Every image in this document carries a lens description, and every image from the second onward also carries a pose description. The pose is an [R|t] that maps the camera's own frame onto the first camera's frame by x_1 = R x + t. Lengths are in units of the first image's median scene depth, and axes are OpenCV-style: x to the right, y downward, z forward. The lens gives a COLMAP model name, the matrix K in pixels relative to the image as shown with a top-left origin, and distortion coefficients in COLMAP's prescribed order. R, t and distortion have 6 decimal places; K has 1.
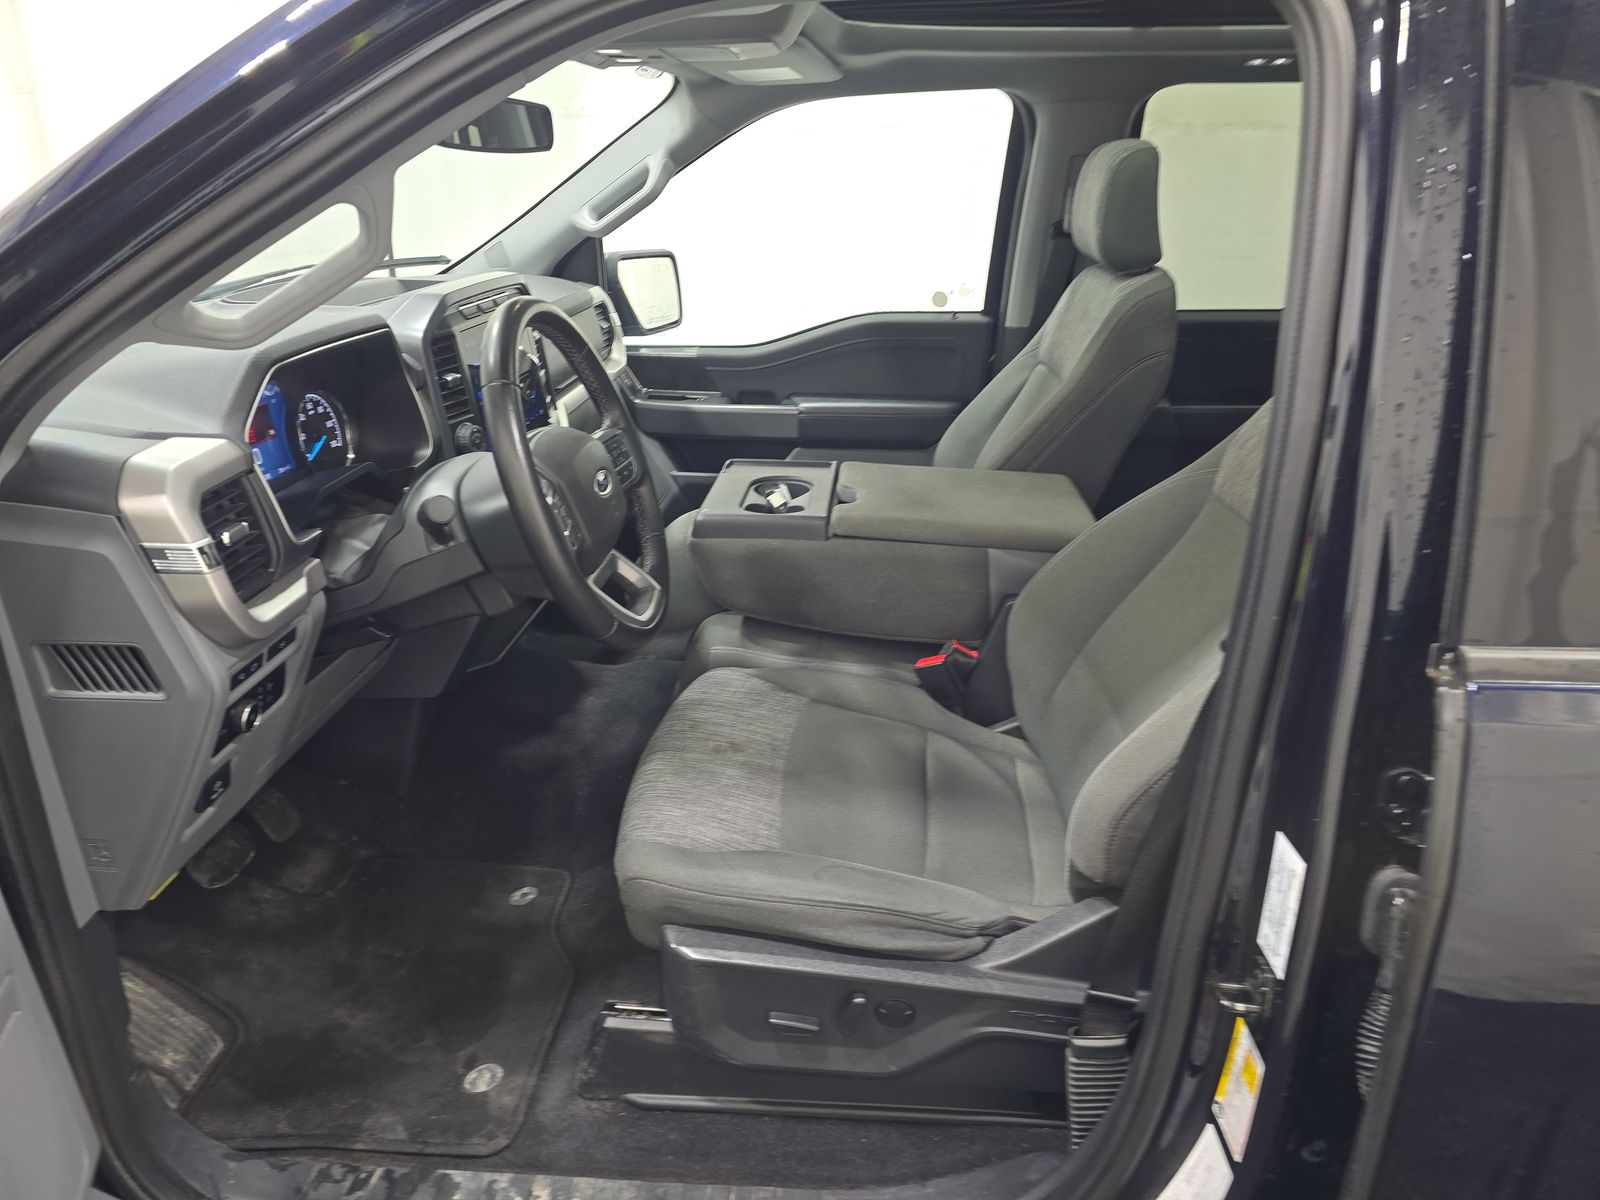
lens RADIAL K [[1042.1, 0, 798.3], [0, 1042.1, 595.1], [0, 0, 1]] dist [0.031366, -0.032053]
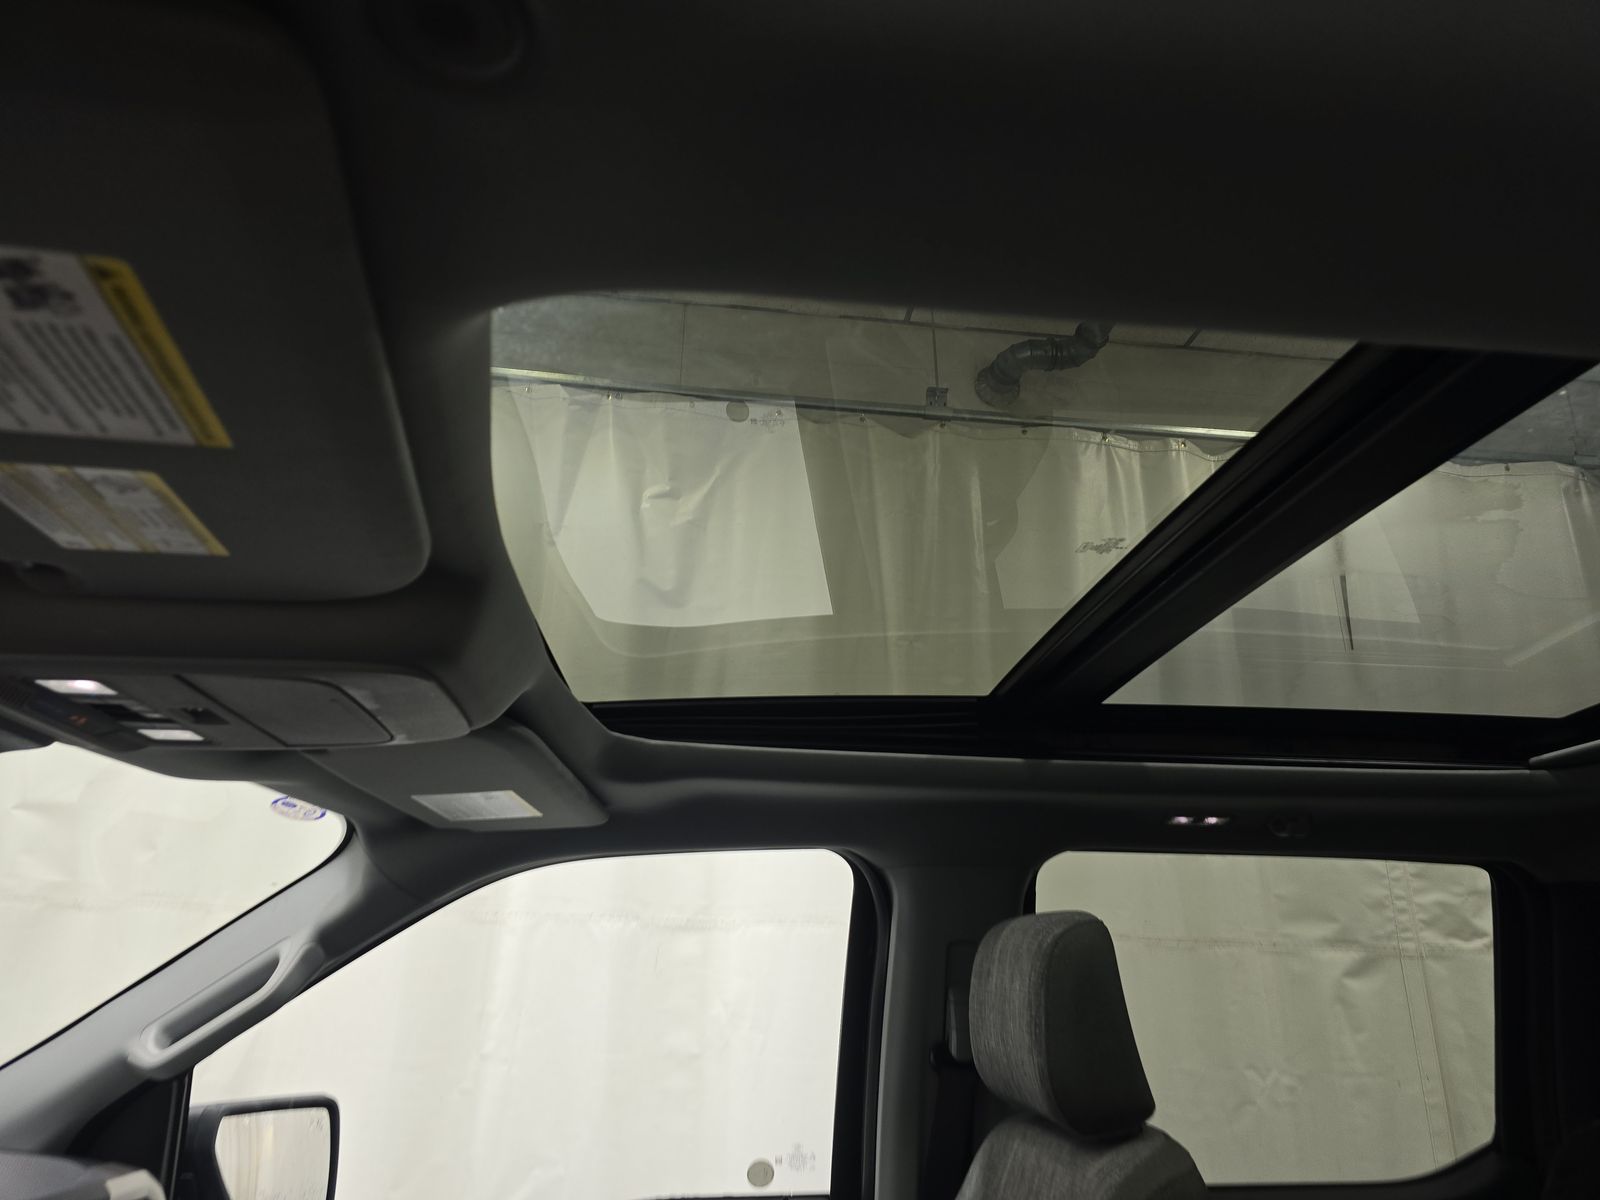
lens RADIAL K [[1042.1, 0, 799.3], [0, 1042.1, 597.0], [0, 0, 1]] dist [0.031366, -0.032053]
pose [[0.984429, 0.063881, 0.163767, 0.041055], [0.065037, 0.733164, -0.676935, -0.133128], [-0.163311, 0.677045, 0.717593, 0.379789]]
